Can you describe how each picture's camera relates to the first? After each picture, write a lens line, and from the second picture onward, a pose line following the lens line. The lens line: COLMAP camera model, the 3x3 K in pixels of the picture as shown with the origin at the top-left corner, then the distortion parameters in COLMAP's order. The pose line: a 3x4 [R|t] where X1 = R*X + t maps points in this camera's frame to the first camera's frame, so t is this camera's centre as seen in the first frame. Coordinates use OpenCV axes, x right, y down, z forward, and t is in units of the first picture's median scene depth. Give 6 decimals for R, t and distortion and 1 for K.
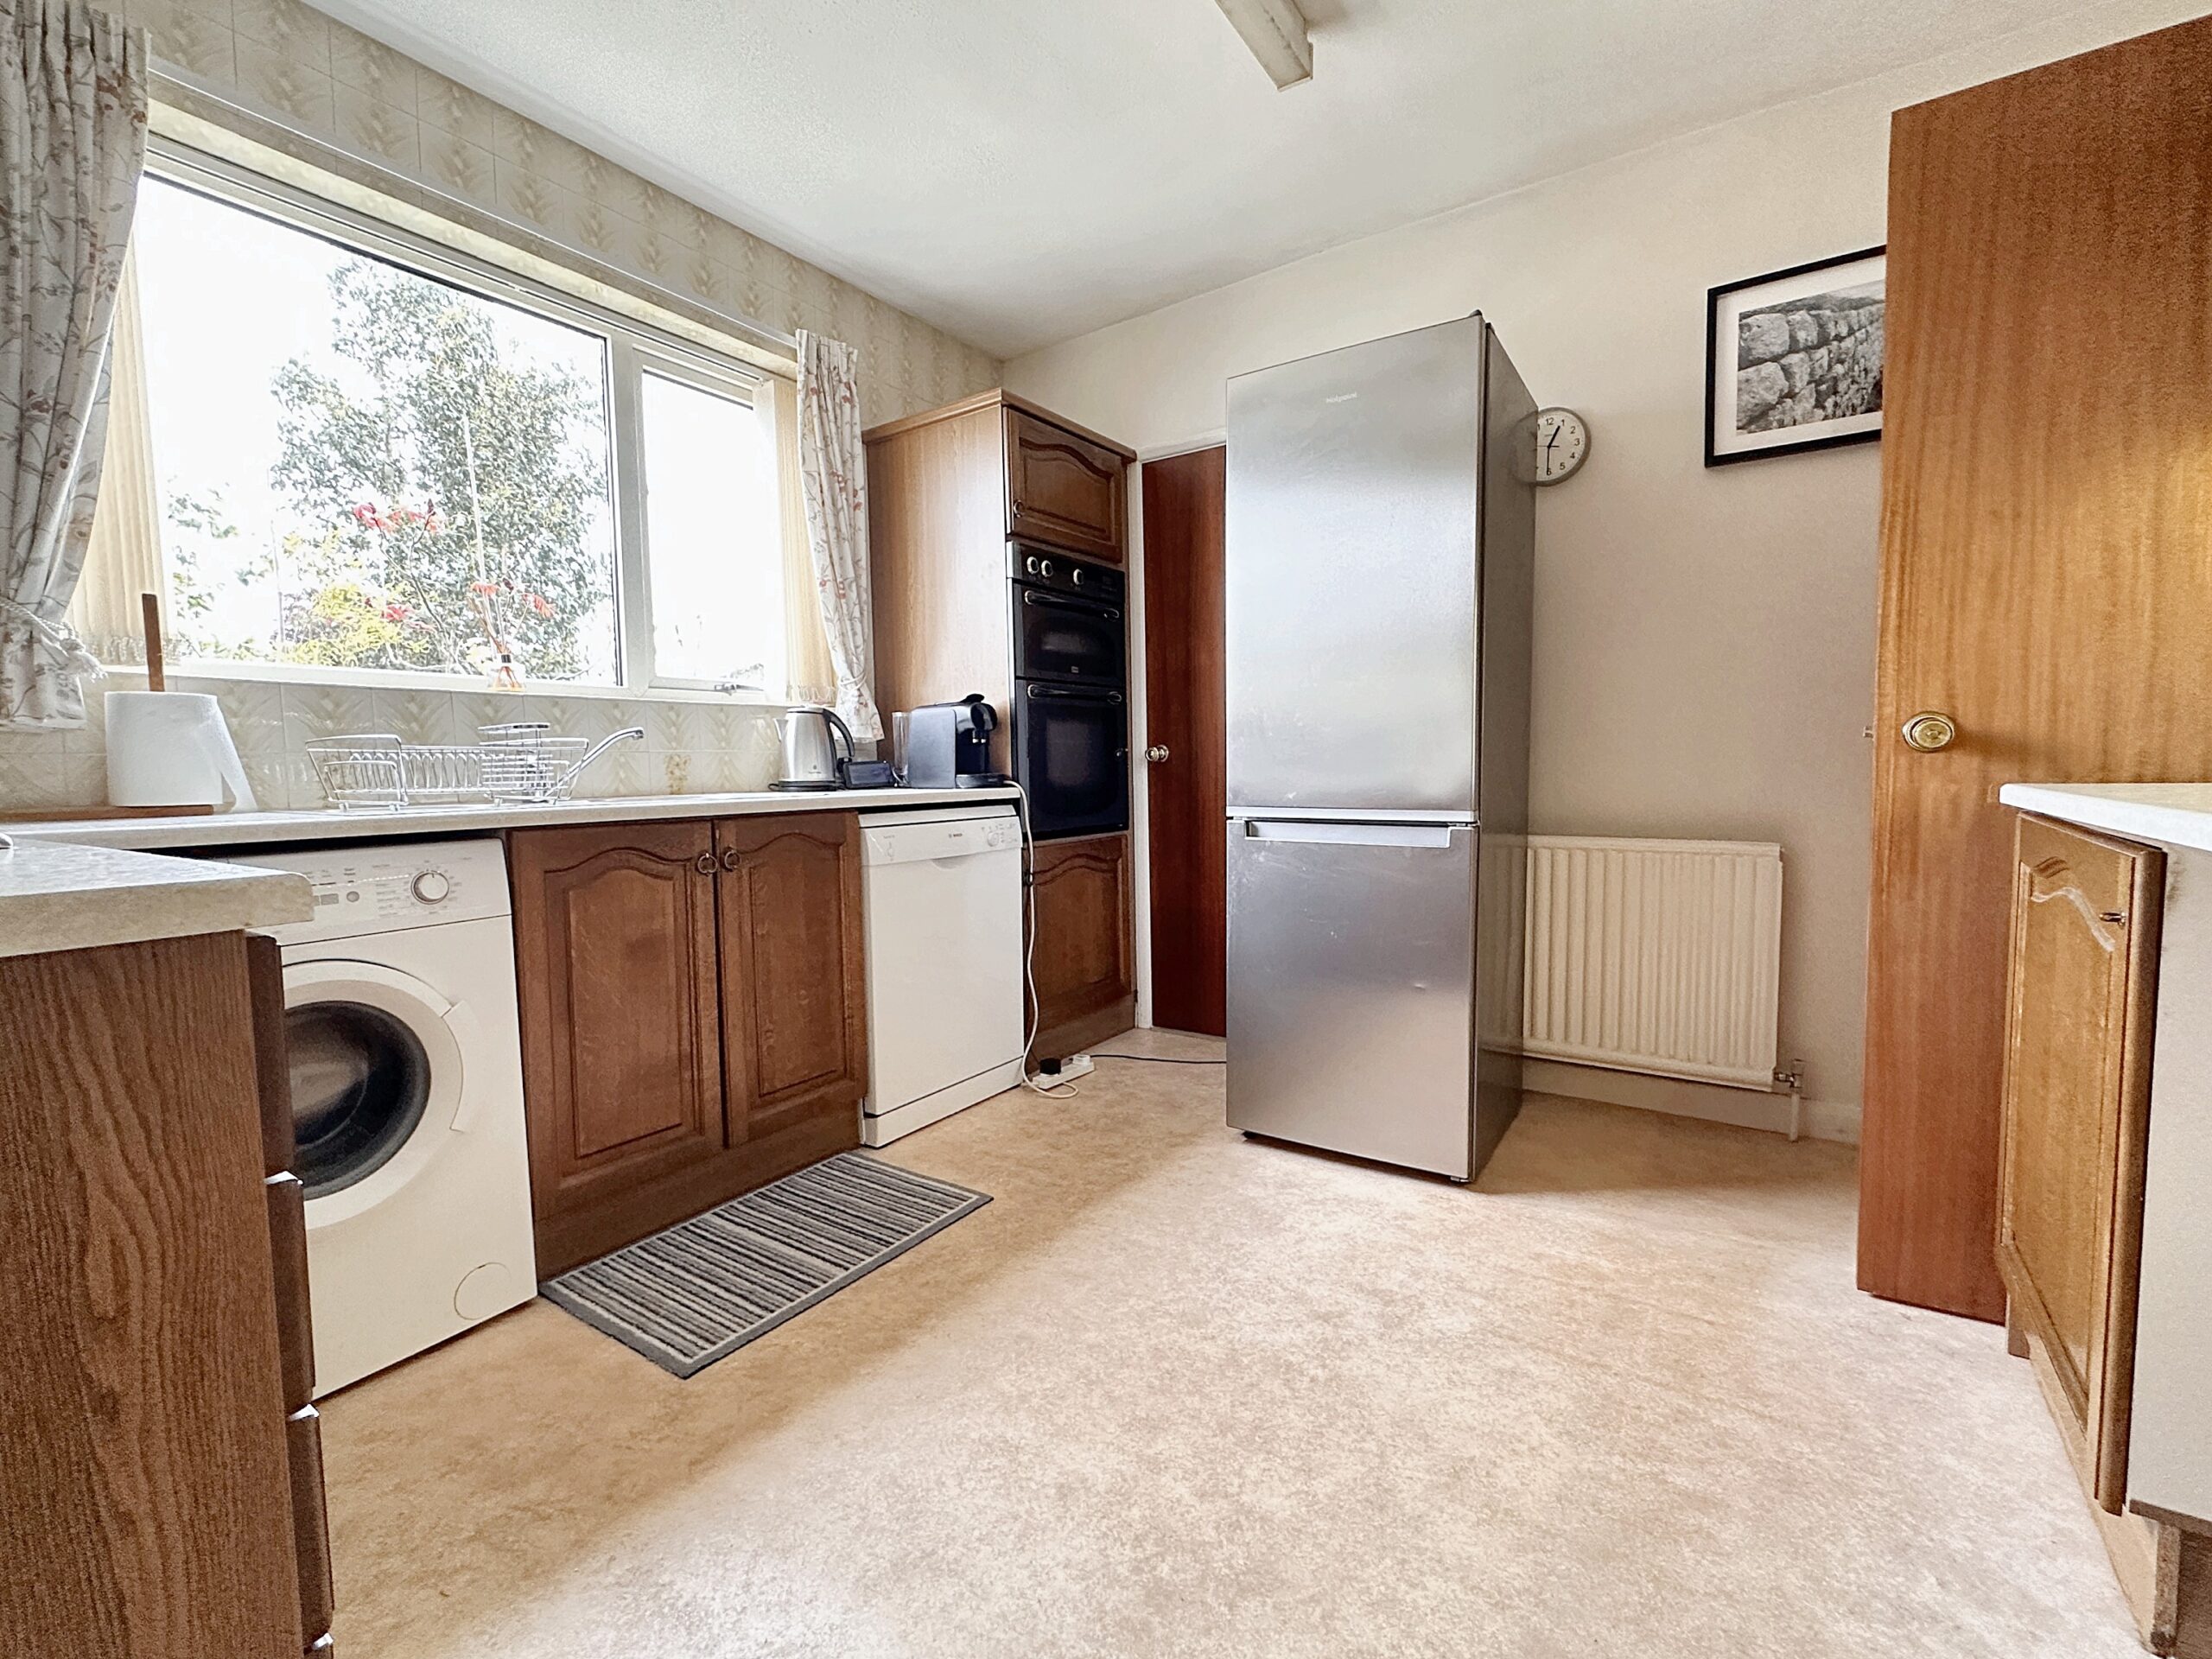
lens RADIAL K [[955.2, 0, 1105.7], [0, 955.2, 830.9], [0, 0, 1]] dist [-0.004684, -0.000251]
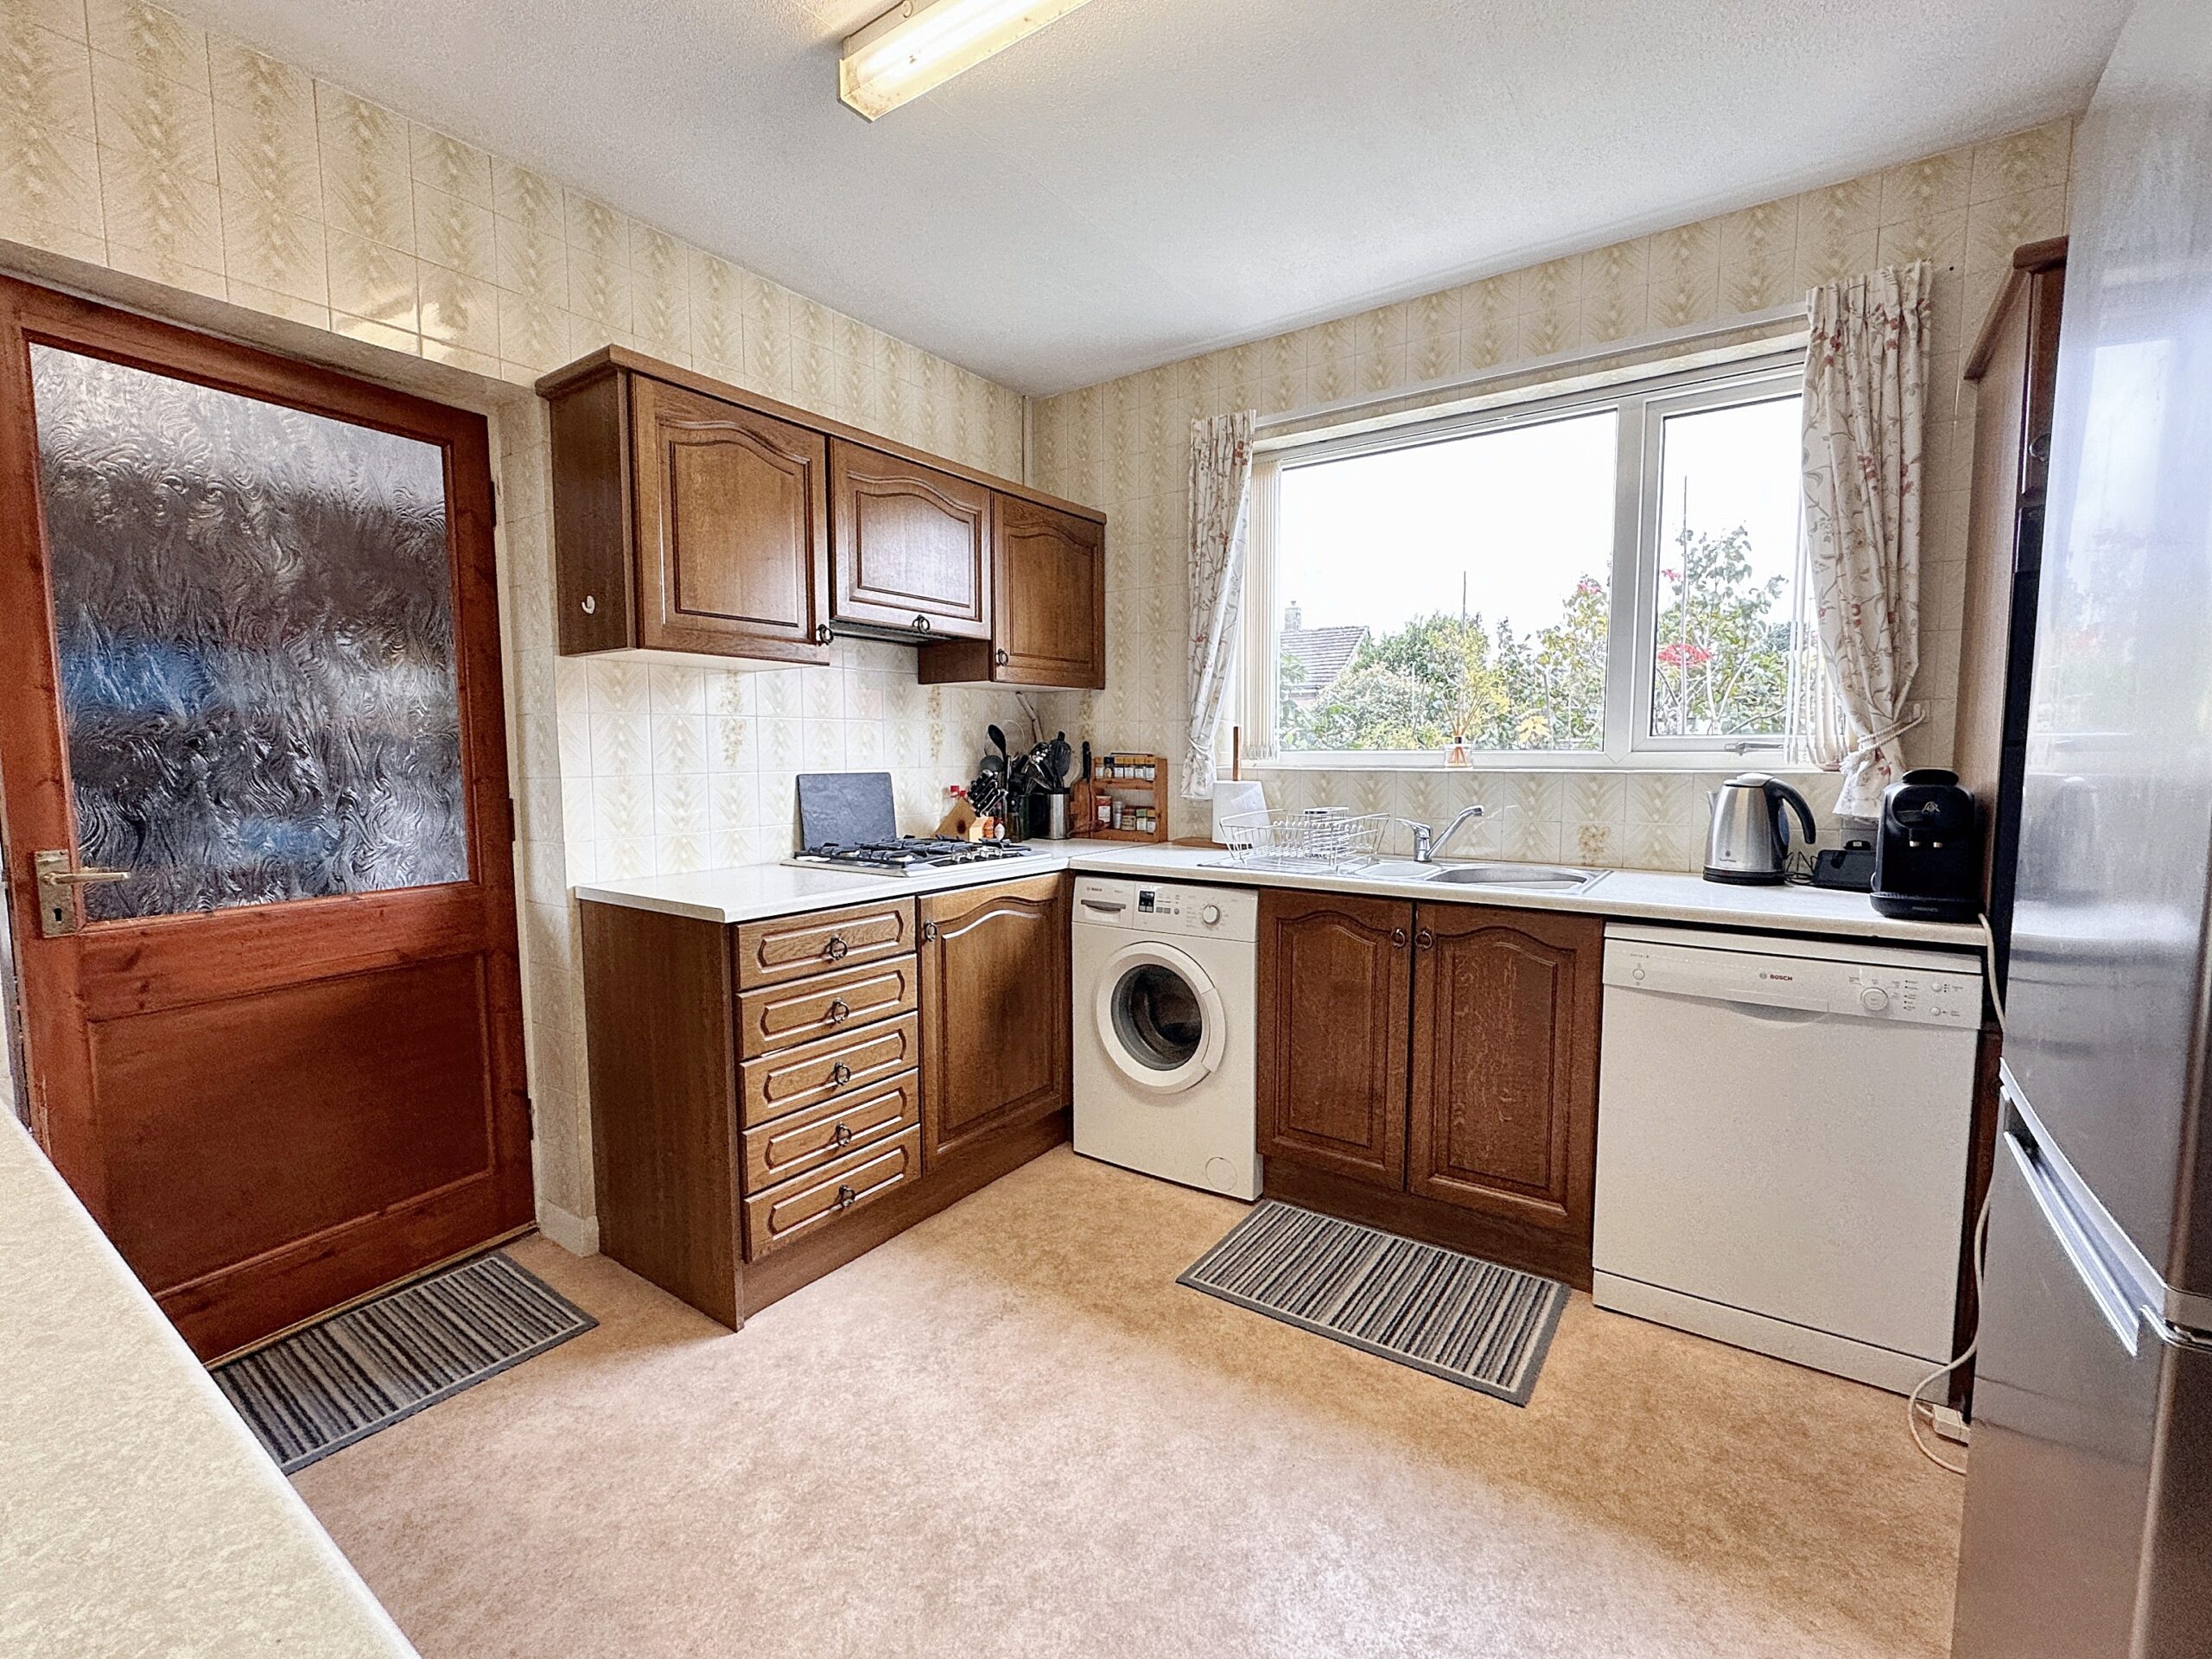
lens RADIAL K [[955.2, 0, 1100.6], [0, 955.2, 830.5], [0, 0, 1]] dist [-0.004684, -0.000251]
pose [[-0.016132, 0.104840, -0.994358, 0.789710], [-0.062350, 0.992447, 0.105650, -0.214299], [0.997924, 0.063702, -0.009473, 0.722540]]
